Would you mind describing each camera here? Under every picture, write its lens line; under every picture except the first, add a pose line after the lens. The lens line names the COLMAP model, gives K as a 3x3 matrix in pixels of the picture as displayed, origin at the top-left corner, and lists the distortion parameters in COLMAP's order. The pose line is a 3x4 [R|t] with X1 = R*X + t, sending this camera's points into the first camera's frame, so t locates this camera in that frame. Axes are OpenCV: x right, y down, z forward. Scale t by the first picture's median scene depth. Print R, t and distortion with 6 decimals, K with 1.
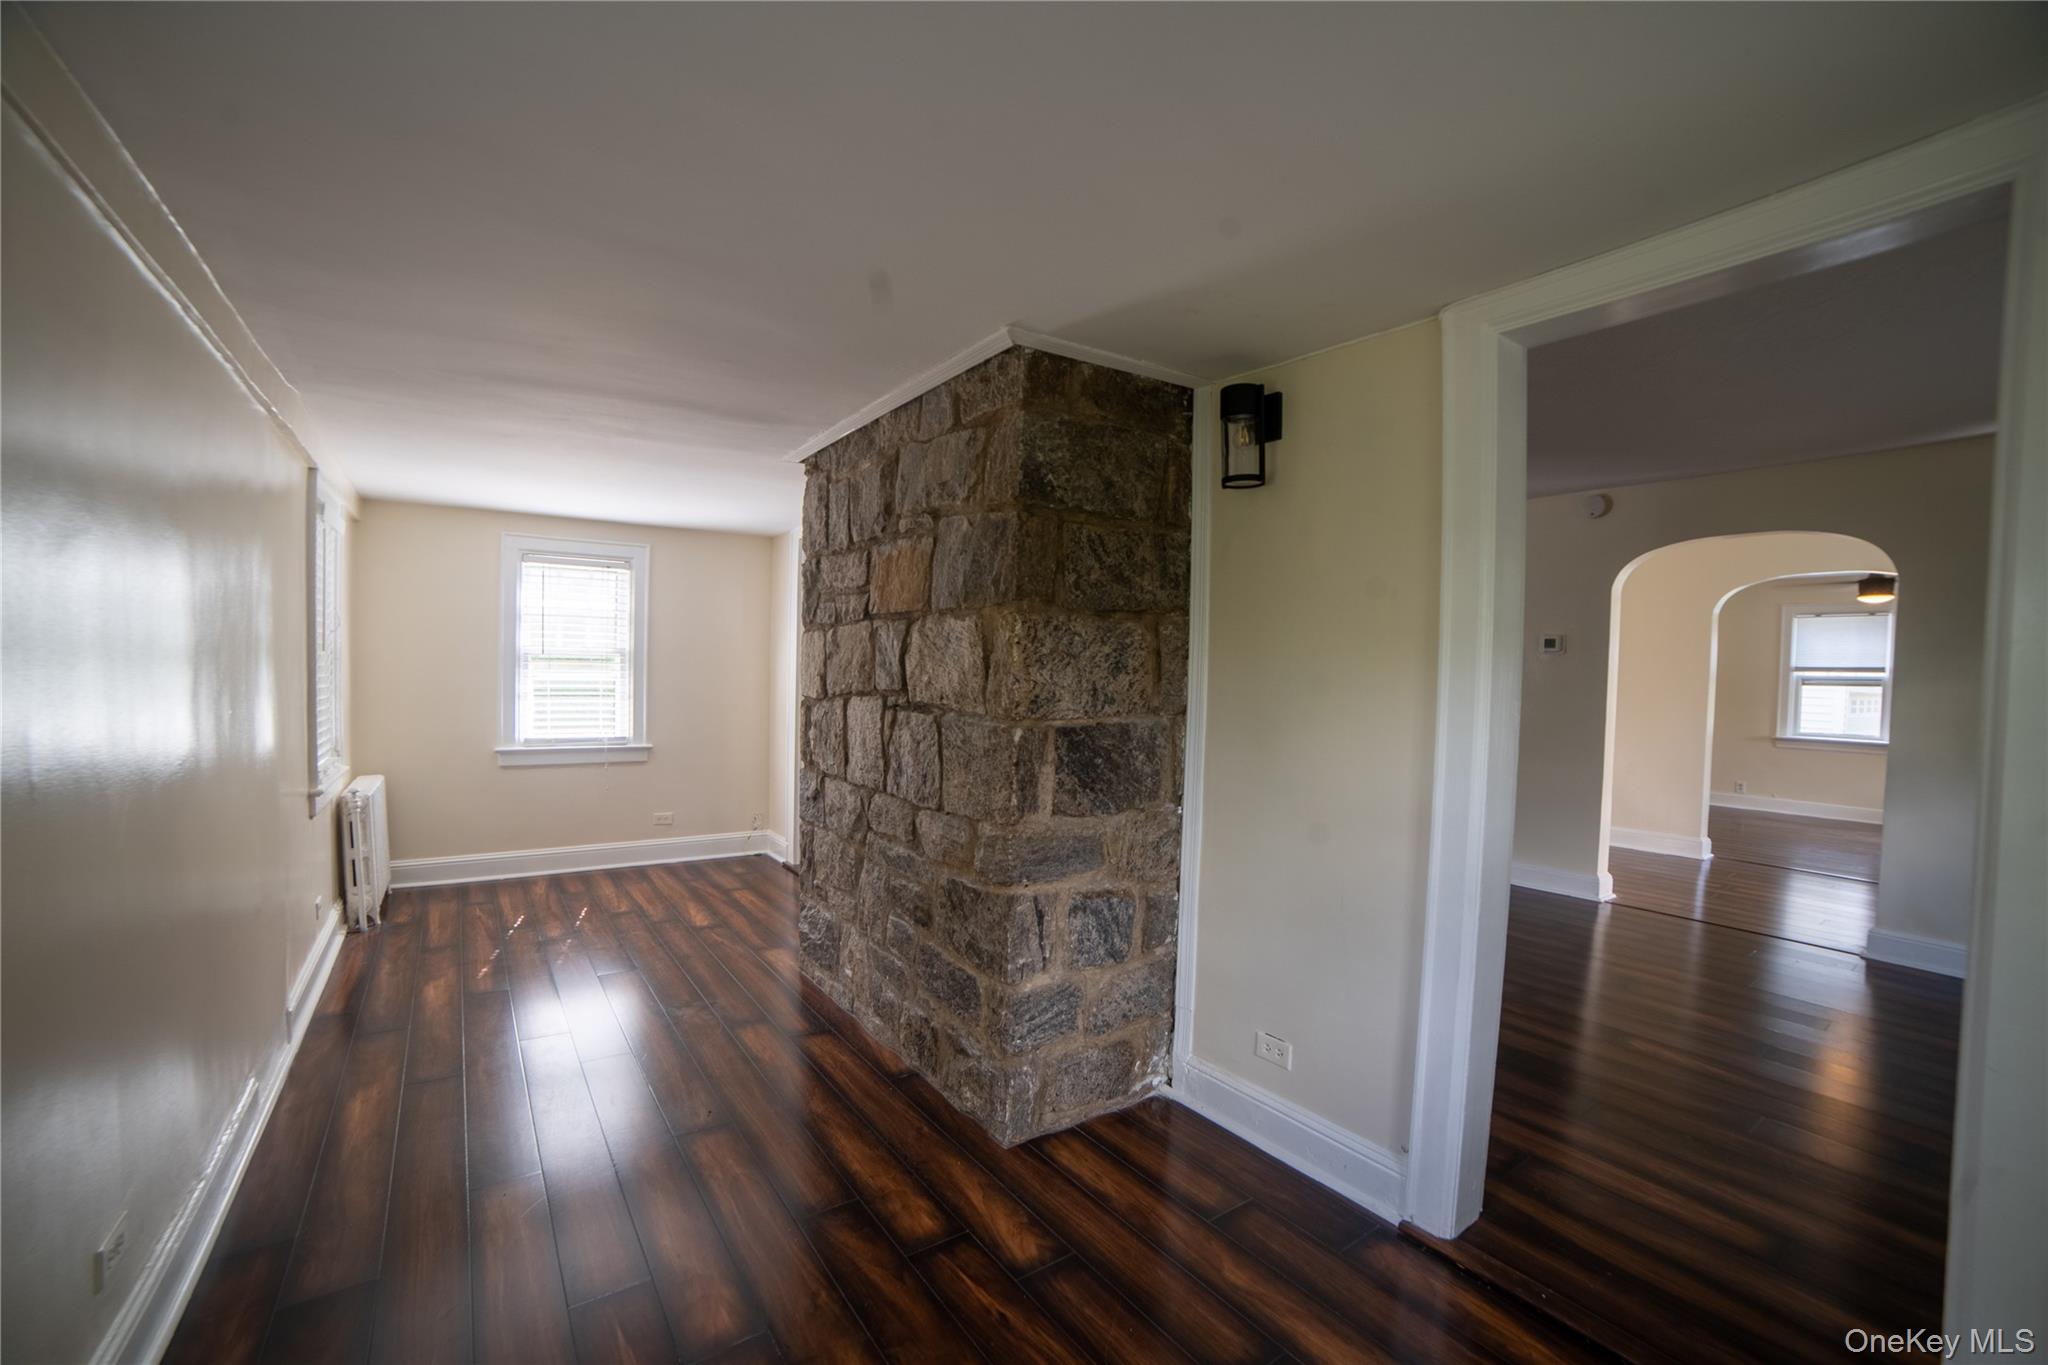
lens RADIAL K [[846.9, 0, 1032.4], [0, 846.9, 696.5], [0, 0, 1]] dist [-0.107328, 0.038562]
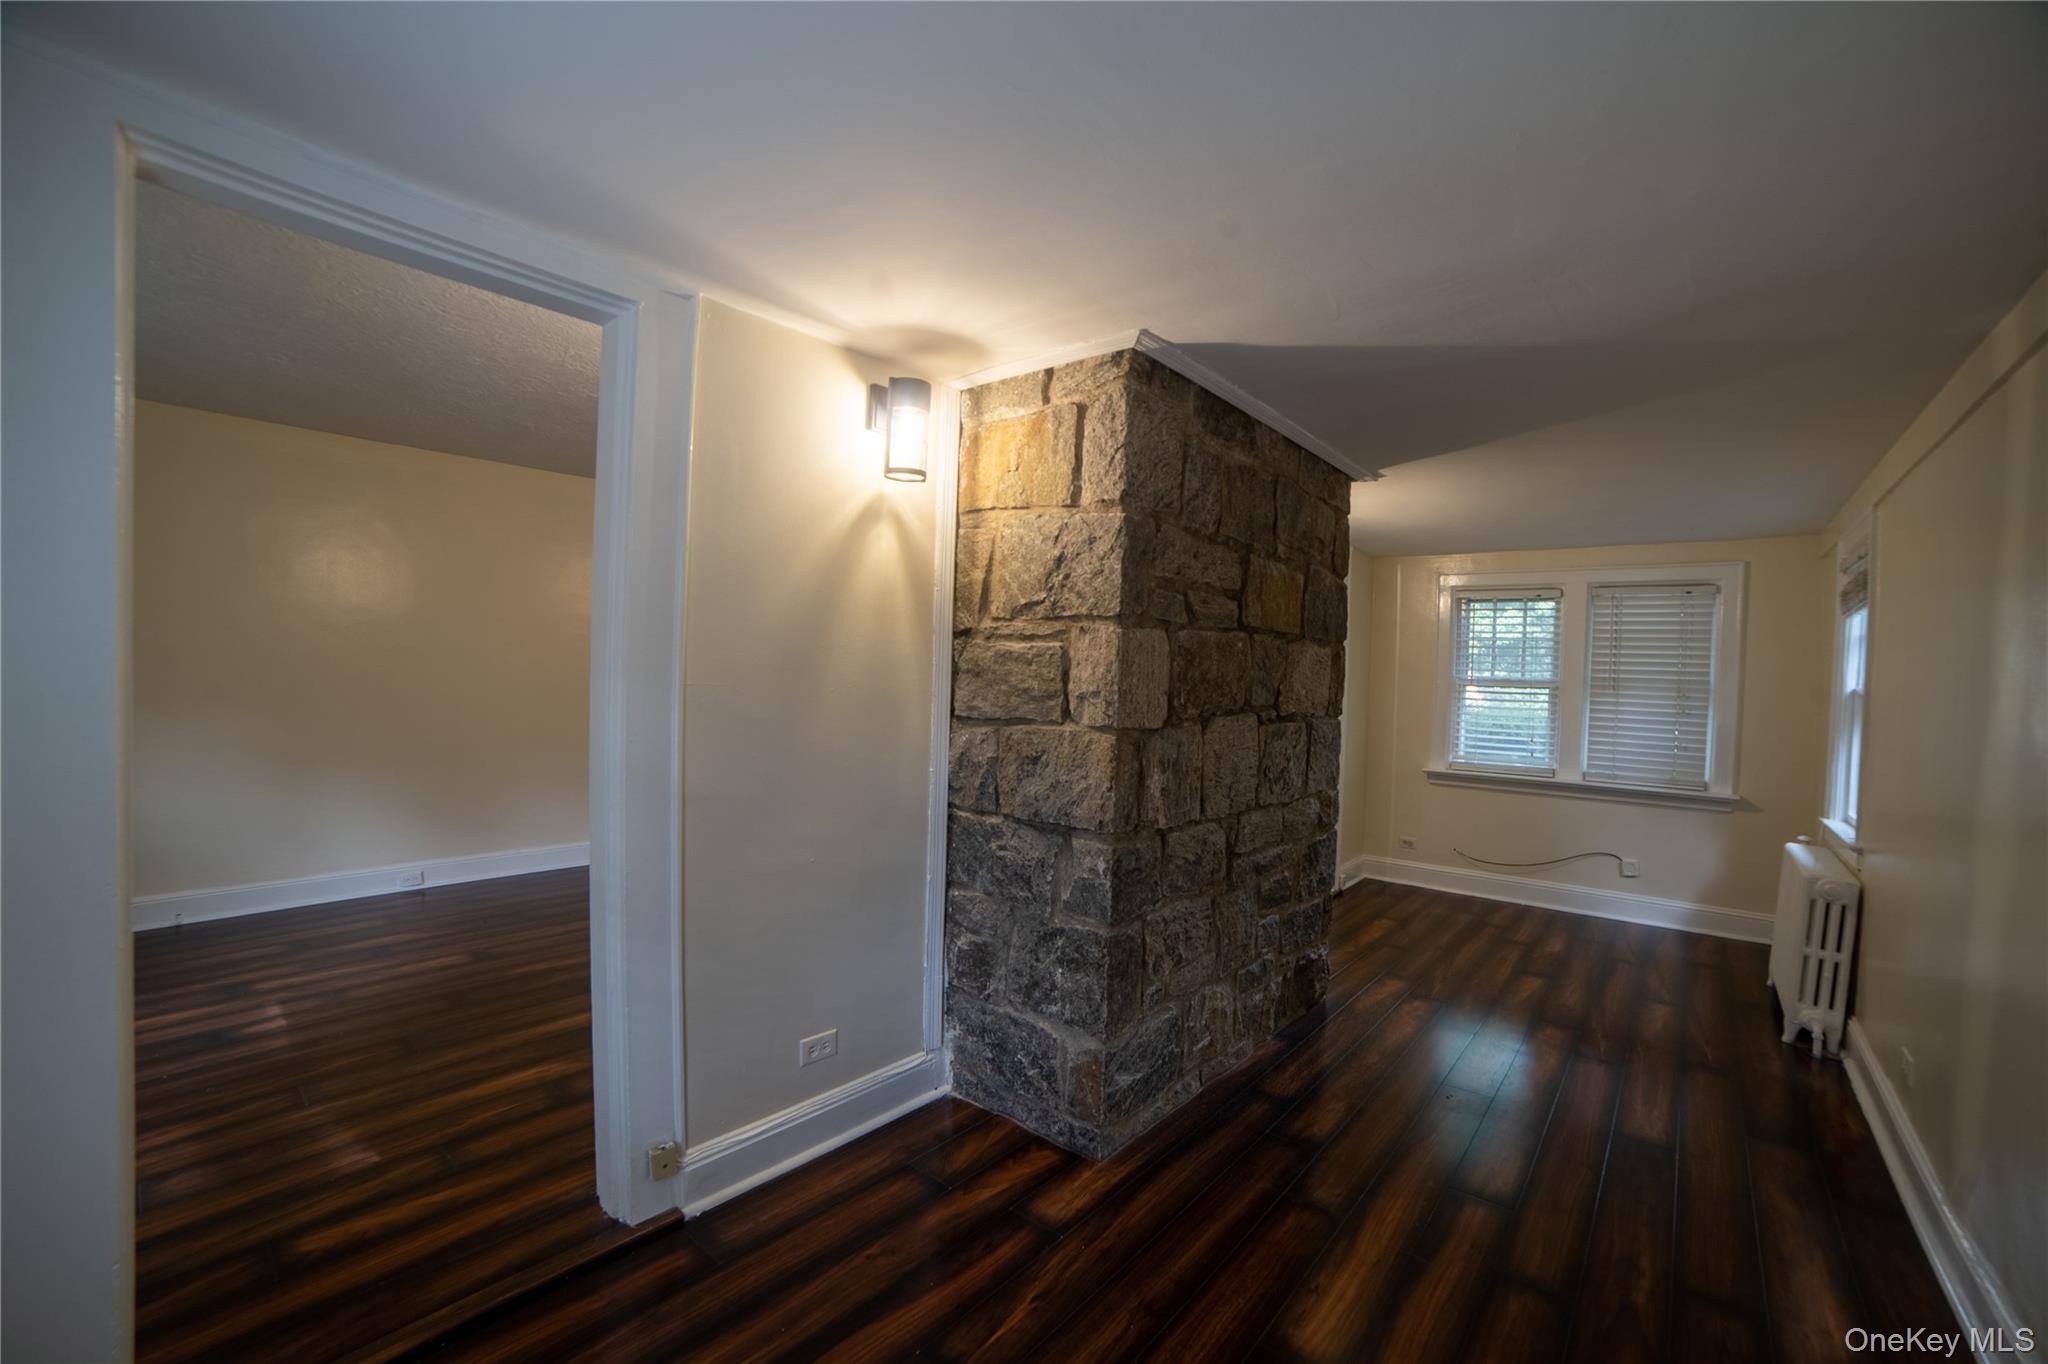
lens RADIAL K [[840.9, 0, 1030.0], [0, 840.9, 695.8], [0, 0, 1]] dist [-0.106090, 0.037702]
pose [[-0.261158, -0.050681, 0.963965, -1.046686], [-0.009039, 0.998705, 0.050059, -0.066508], [-0.965254, 0.004360, -0.261278, 1.508825]]
